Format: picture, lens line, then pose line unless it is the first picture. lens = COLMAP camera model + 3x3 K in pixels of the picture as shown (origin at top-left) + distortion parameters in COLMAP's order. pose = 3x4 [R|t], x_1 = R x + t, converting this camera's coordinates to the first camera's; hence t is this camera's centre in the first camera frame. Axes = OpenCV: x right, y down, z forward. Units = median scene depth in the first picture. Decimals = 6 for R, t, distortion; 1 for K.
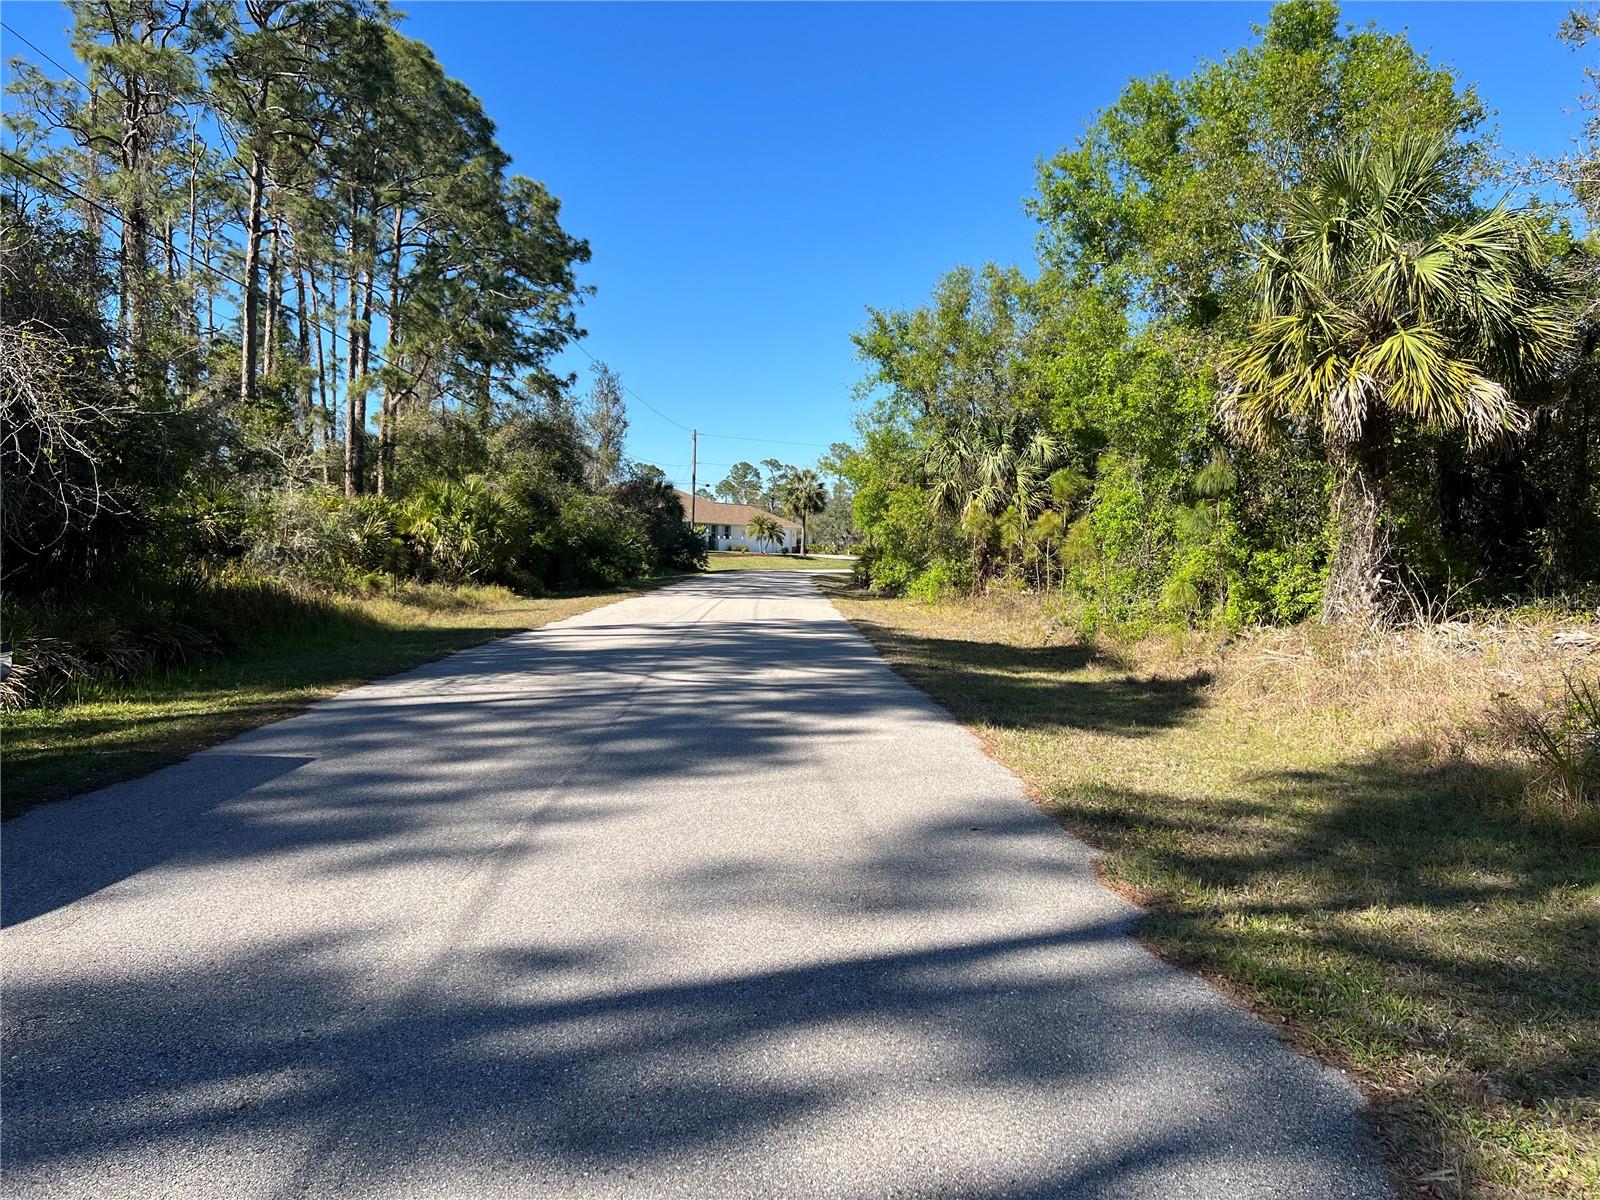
lens RADIAL K [[1230.8, 0, 801.5], [0, 1230.8, 629.9], [0, 0, 1]] dist [0.038159, -0.047754]
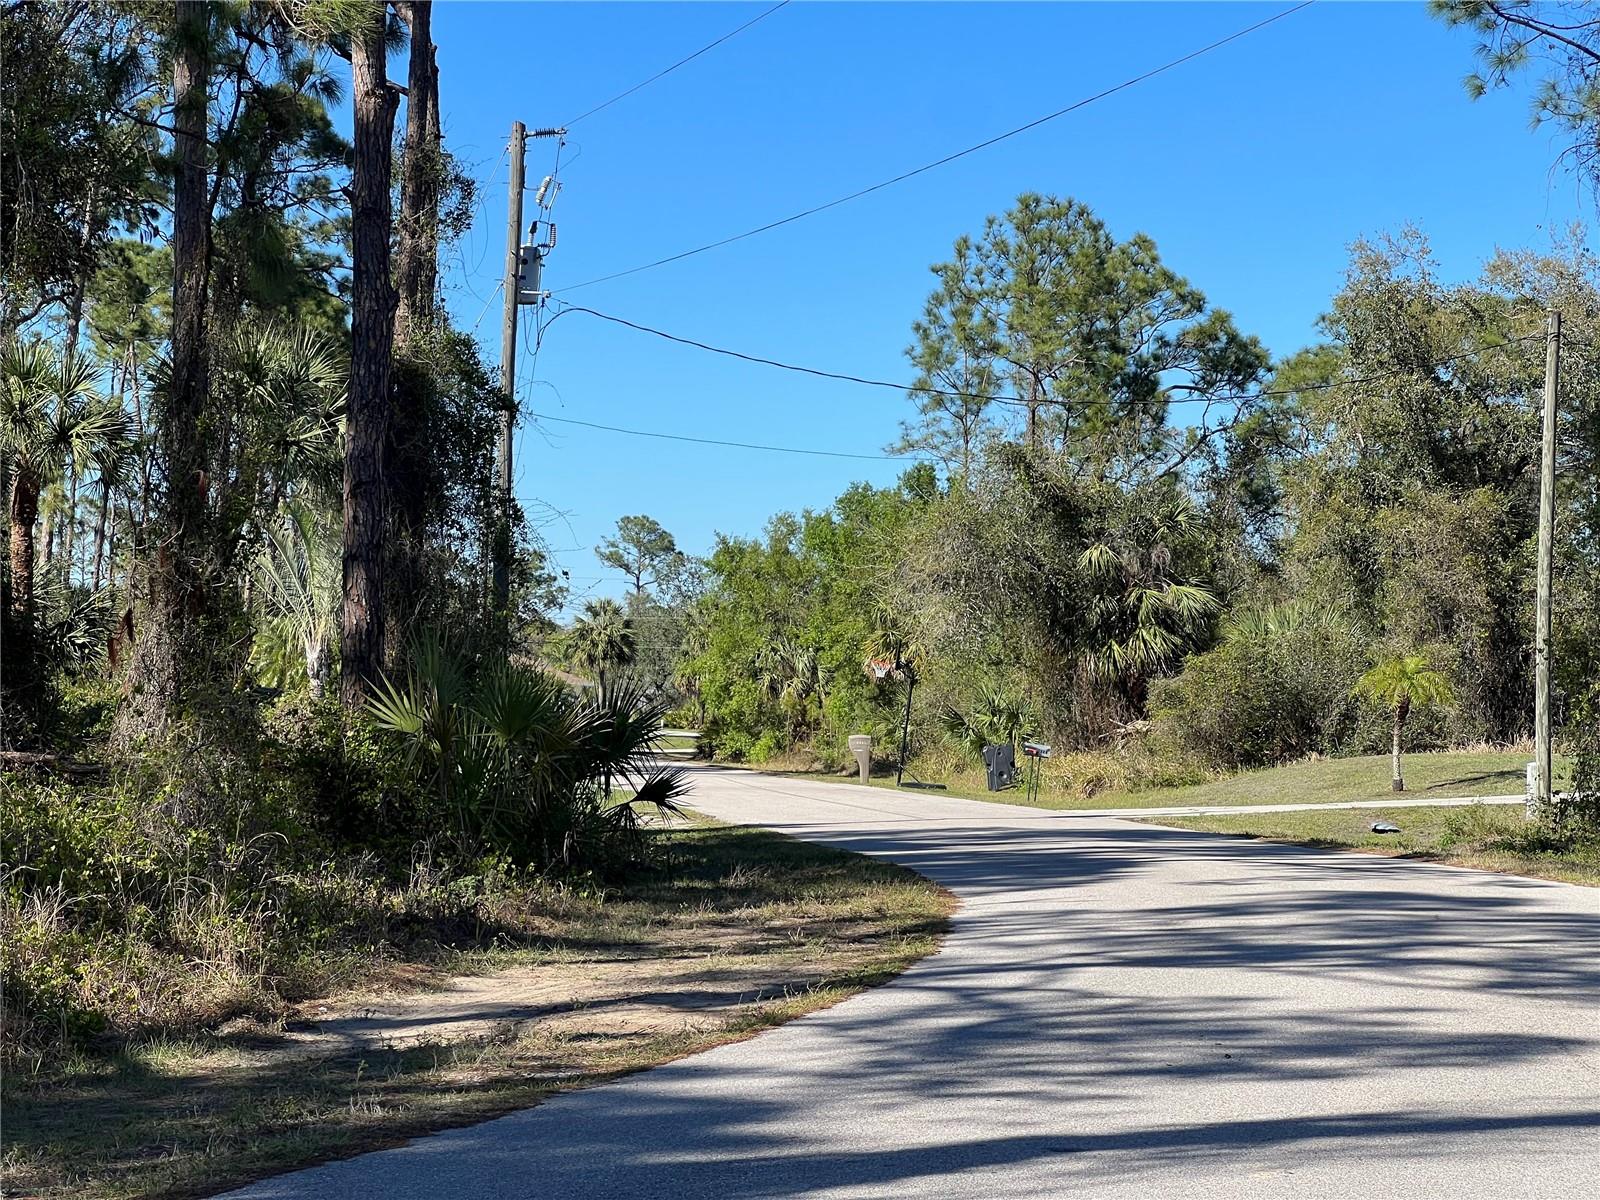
lens RADIAL K [[3519.4, 0, 800.0], [0, 3519.4, 600.0], [0, 0, 1]] dist [0.051779, 0.265119]
pose [[0.995972, -0.007962, 0.089315, -0.149699], [0.016665, 0.995132, -0.097131, 0.134439], [-0.088107, 0.098228, 0.991256, -2.156306]]
